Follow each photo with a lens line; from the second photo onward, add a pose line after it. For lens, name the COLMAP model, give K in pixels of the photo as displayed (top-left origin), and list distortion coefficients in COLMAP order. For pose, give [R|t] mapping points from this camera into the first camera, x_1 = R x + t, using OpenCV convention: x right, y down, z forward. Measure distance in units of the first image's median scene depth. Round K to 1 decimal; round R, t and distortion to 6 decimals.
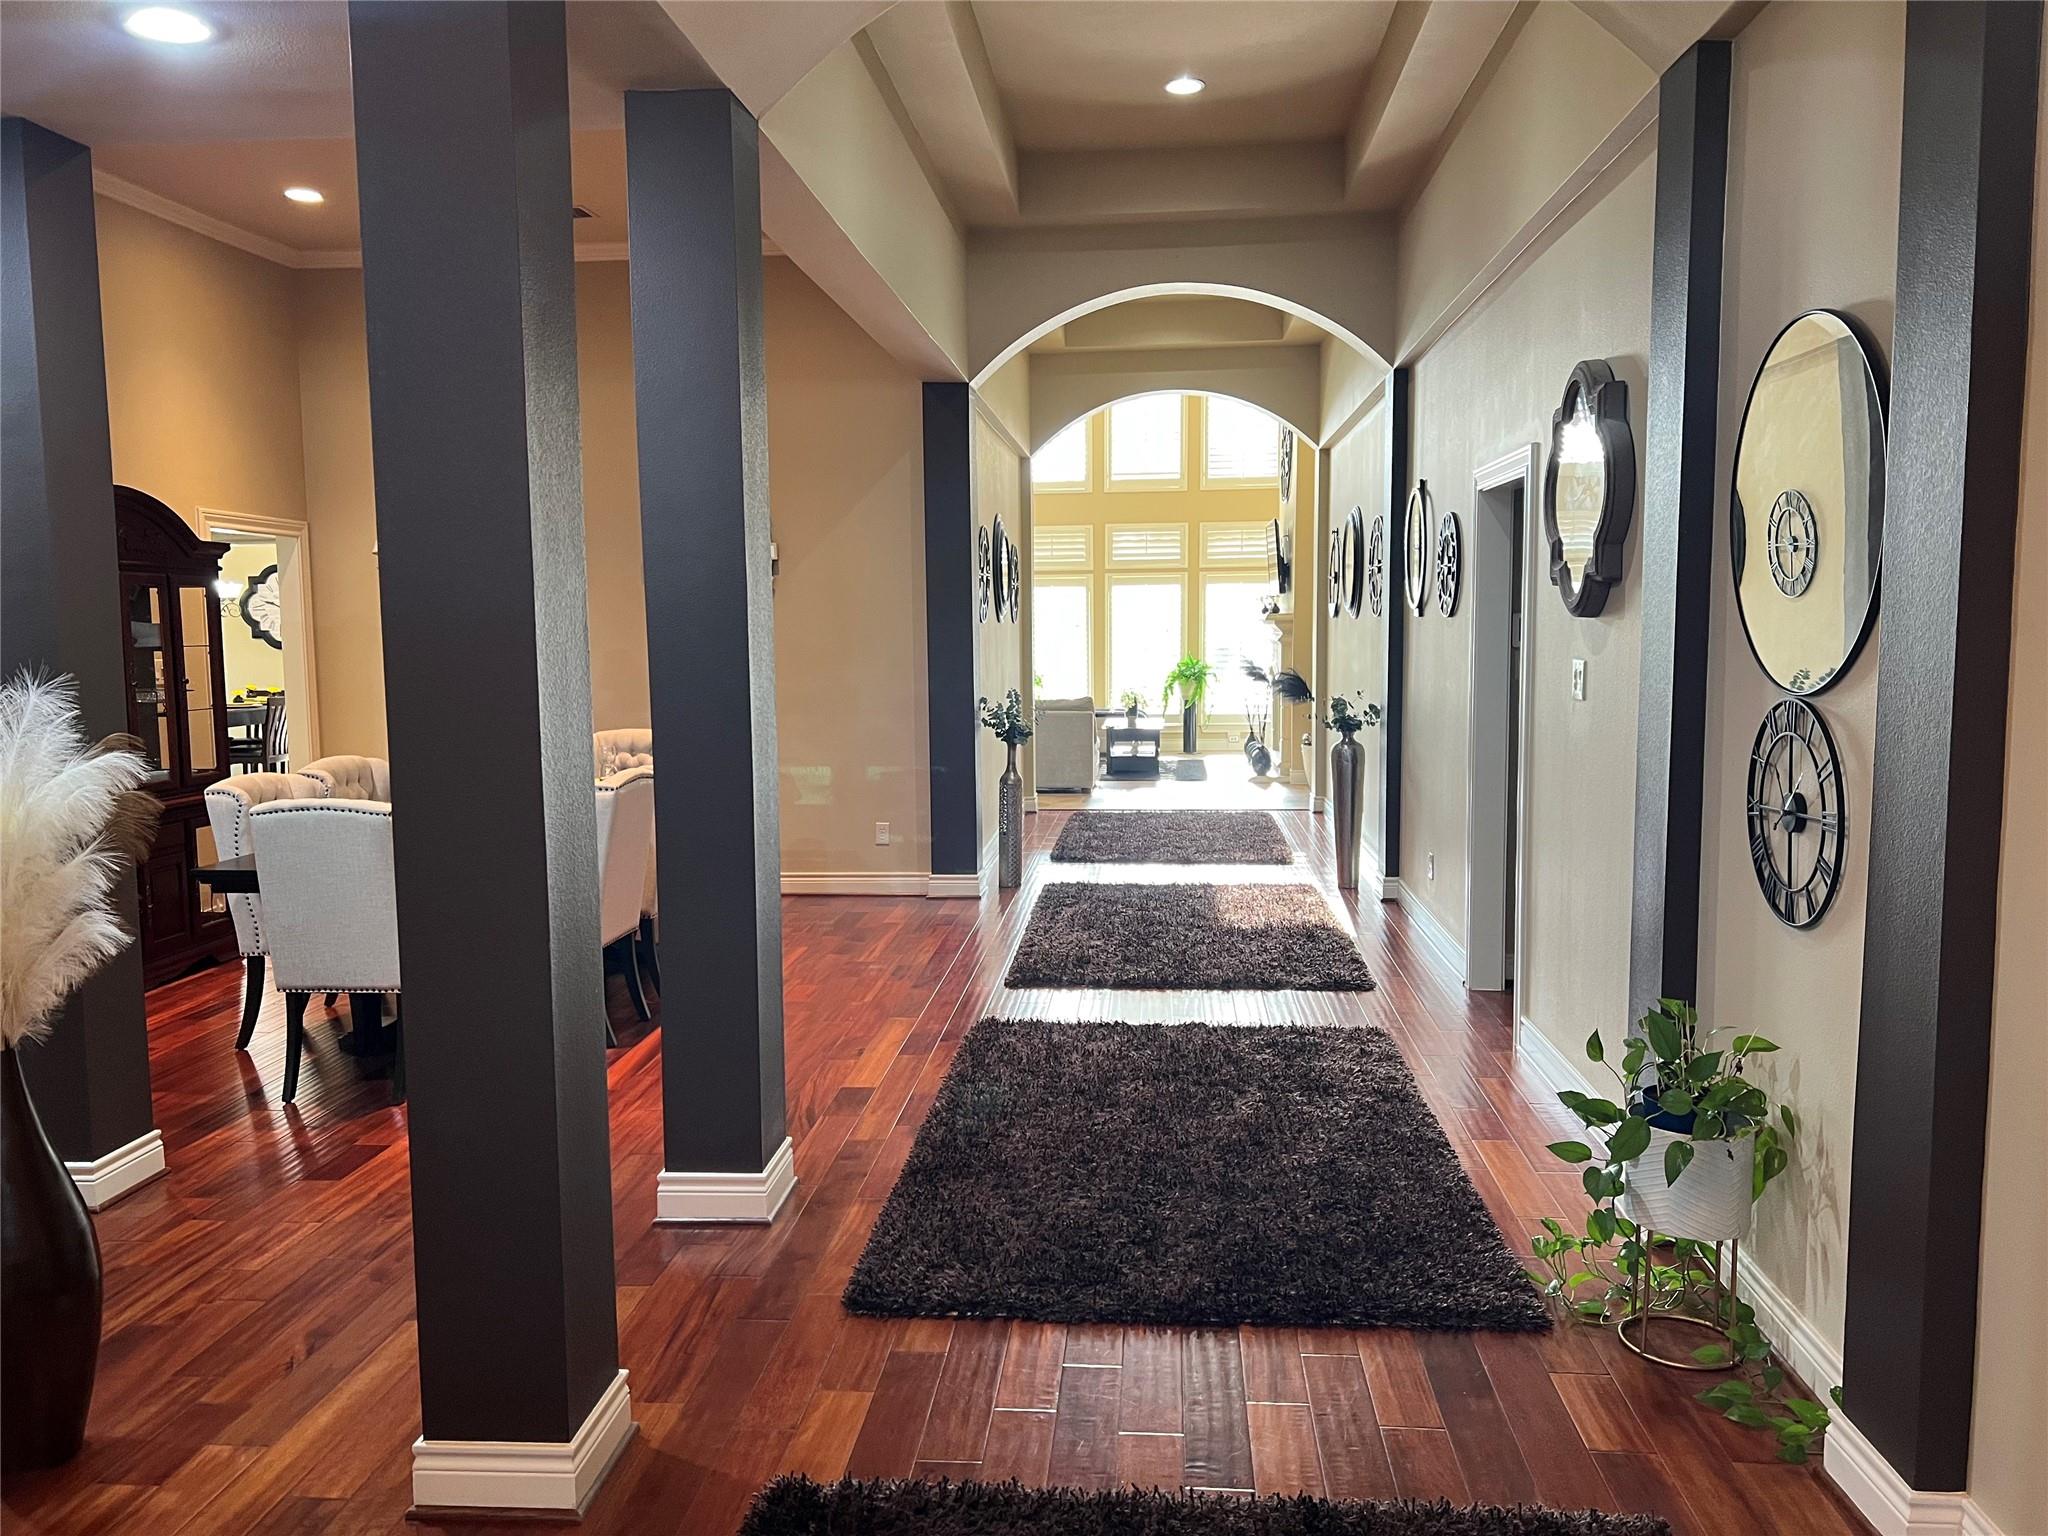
lens RADIAL K [[1547.4, 0, 1027.5], [0, 1547.4, 770.8], [0, 0, 1]] dist [0.001823, 0.000983]
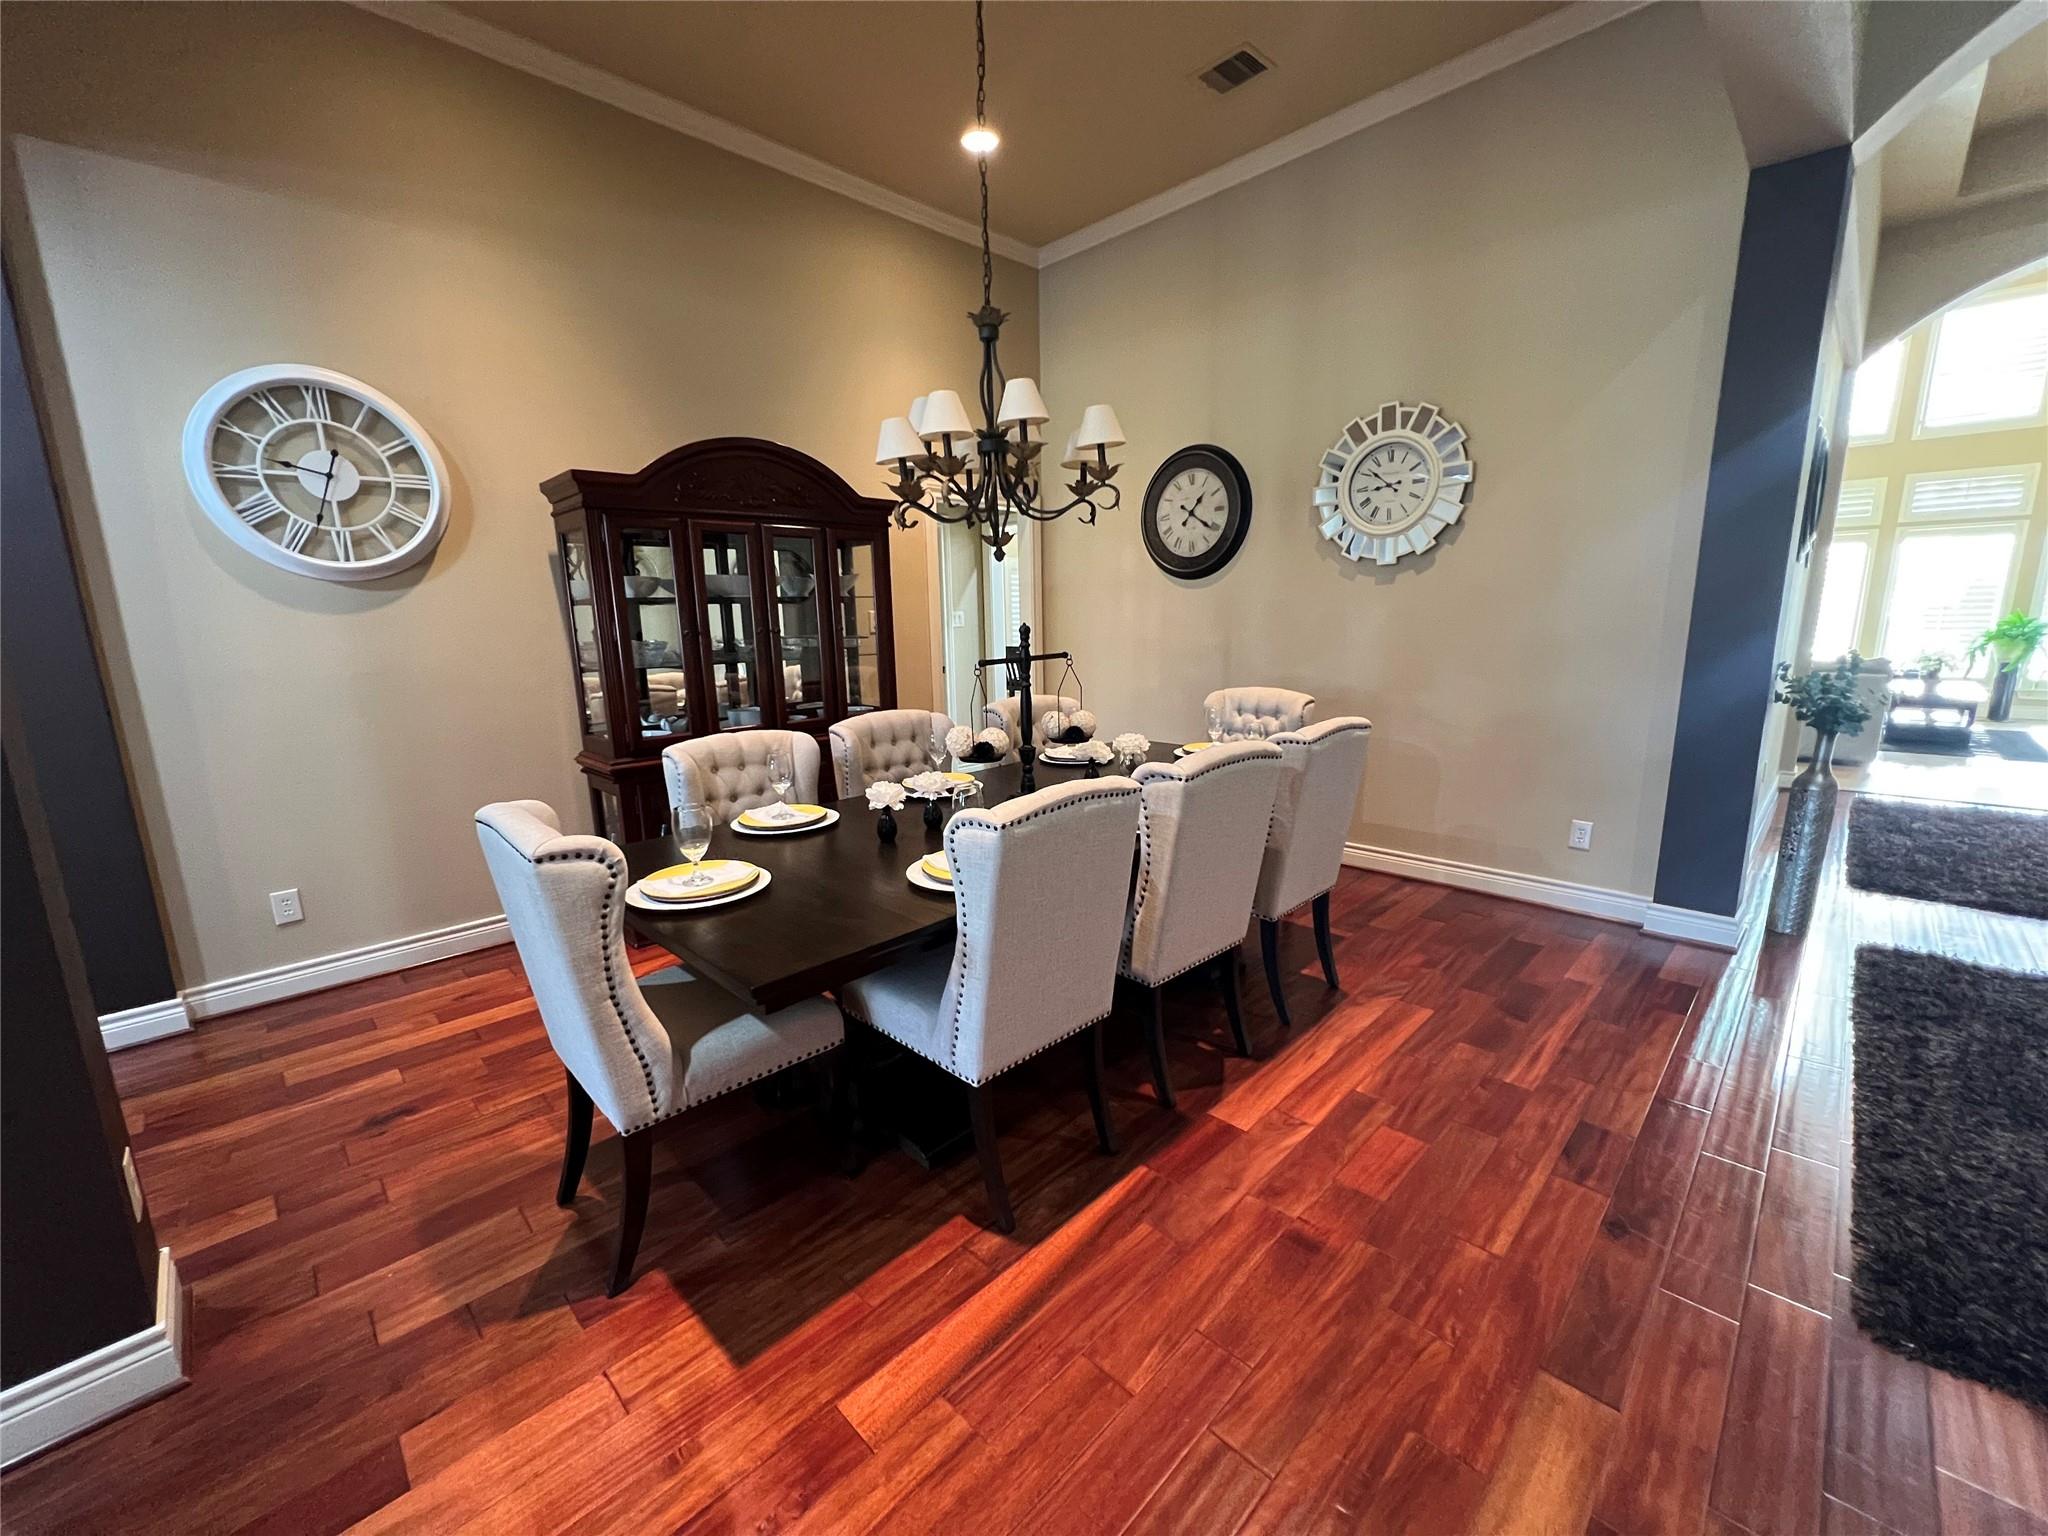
lens RADIAL K [[816.0, 0, 1022.3], [0, 816.0, 778.4], [0, 0, 1]] dist [-0.001808, -0.000021]
pose [[0.764408, 0.121817, -0.633121, -0.051038], [-0.047902, 0.990005, 0.132648, -0.027692], [0.642951, -0.071070, 0.762603, 0.494556]]
